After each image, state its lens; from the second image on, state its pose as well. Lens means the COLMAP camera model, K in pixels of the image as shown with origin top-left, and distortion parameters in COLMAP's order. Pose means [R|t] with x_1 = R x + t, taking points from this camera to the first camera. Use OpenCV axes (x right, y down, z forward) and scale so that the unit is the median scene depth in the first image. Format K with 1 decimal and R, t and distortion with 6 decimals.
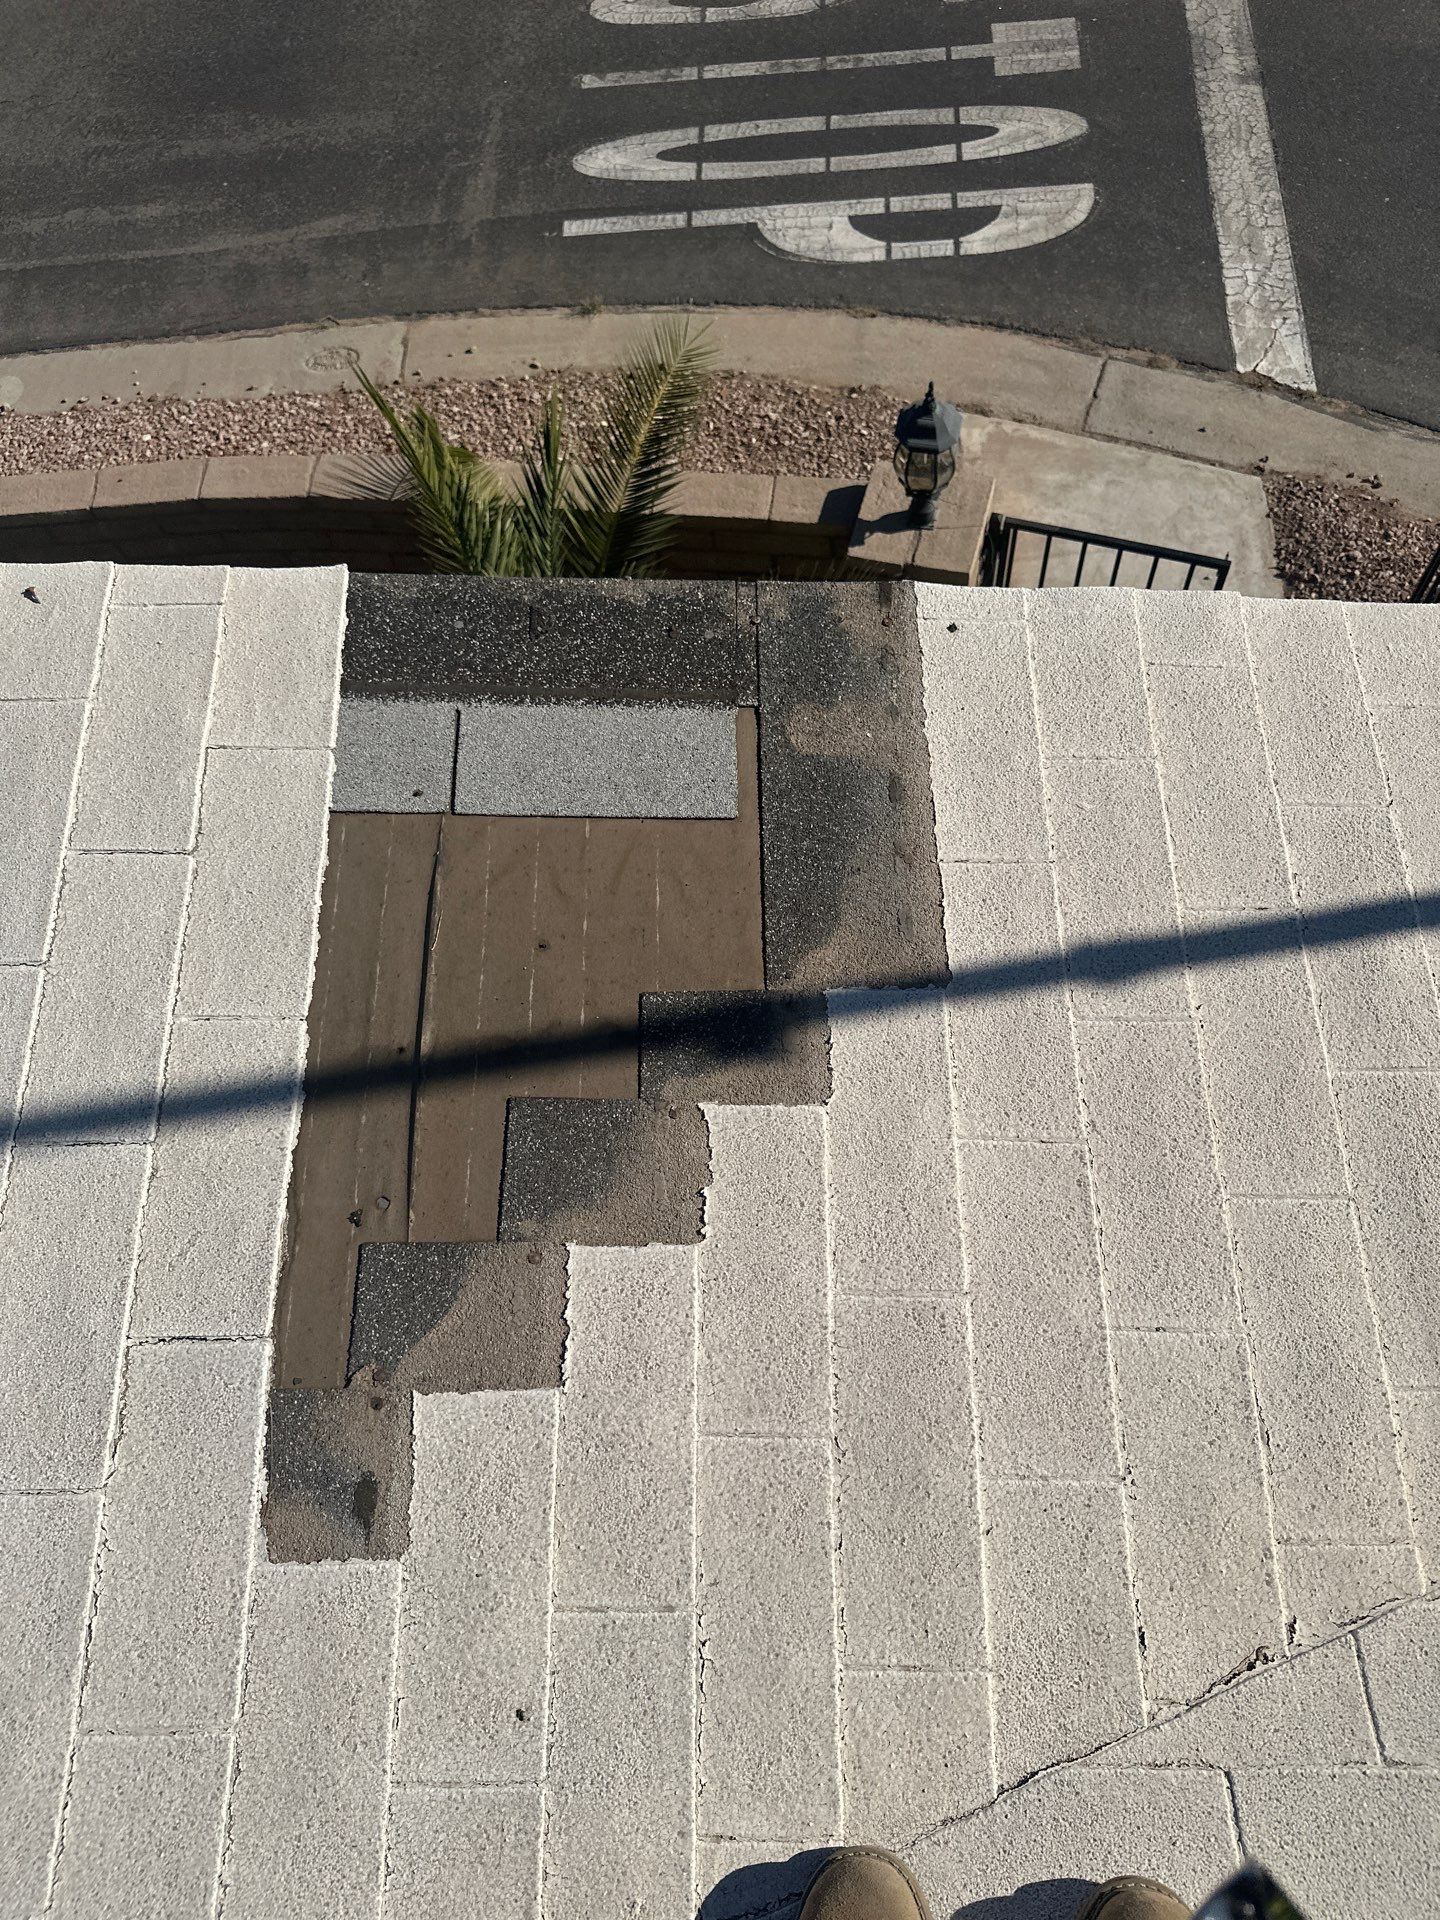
lens RADIAL K [[1316.5, 0, 722.5], [0, 1316.5, 962.8], [0, 0, 1]] dist [-0.004637, -0.011772]
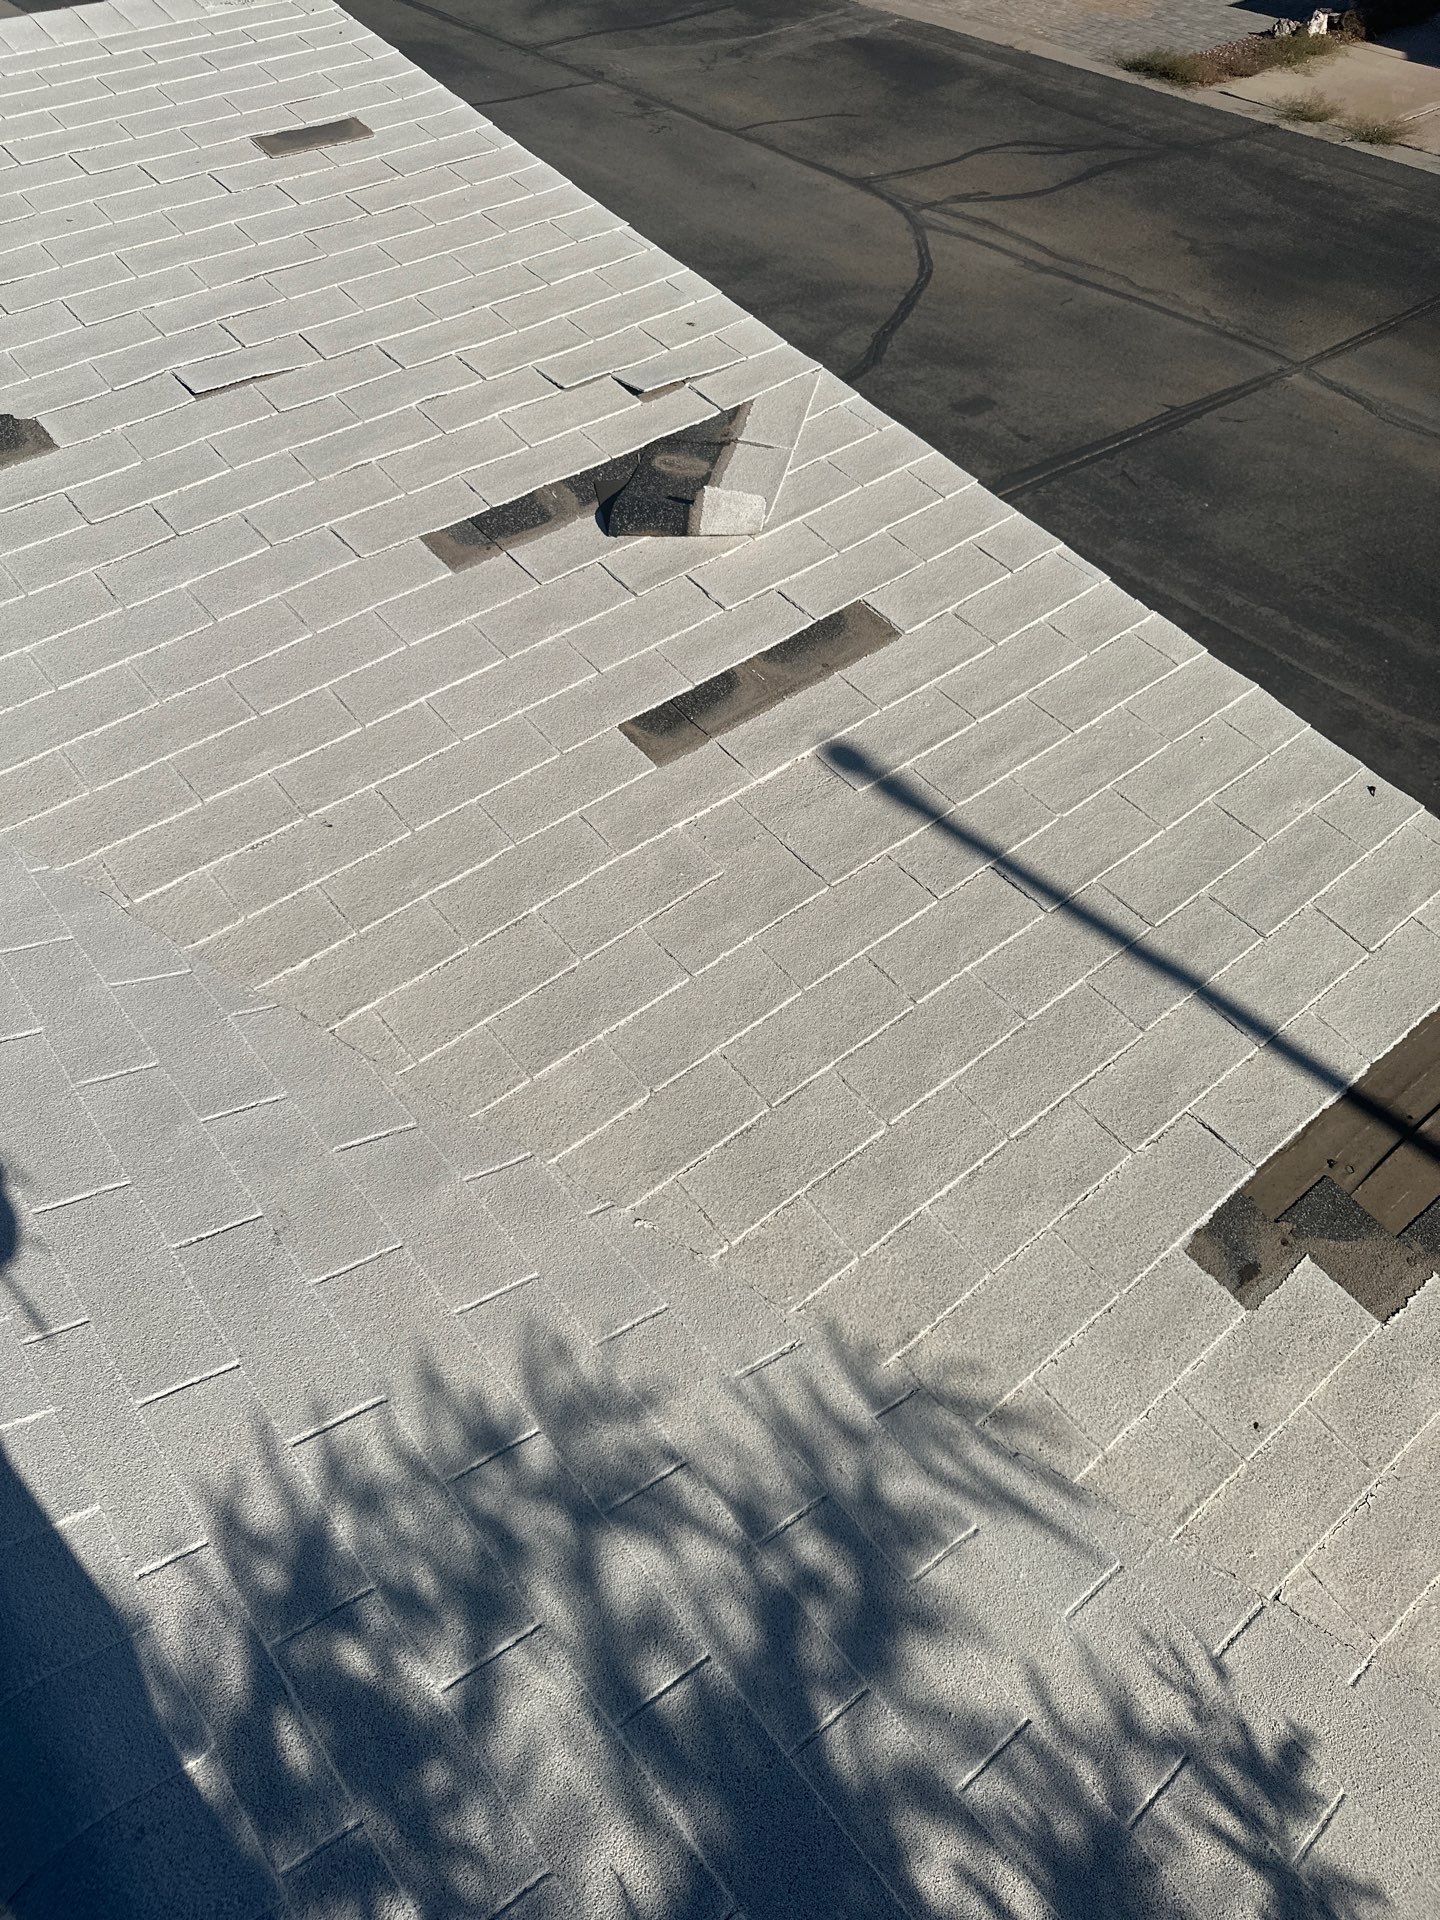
lens RADIAL K [[1316.5, 0, 717.9], [0, 1316.5, 956.4], [0, 0, 1]] dist [-0.004637, -0.011772]
pose [[0.618505, 0.643217, -0.451357, -0.186015], [-0.743453, 0.664999, -0.071099, 0.720785], [0.254420, 0.379538, 0.889506, -0.740374]]
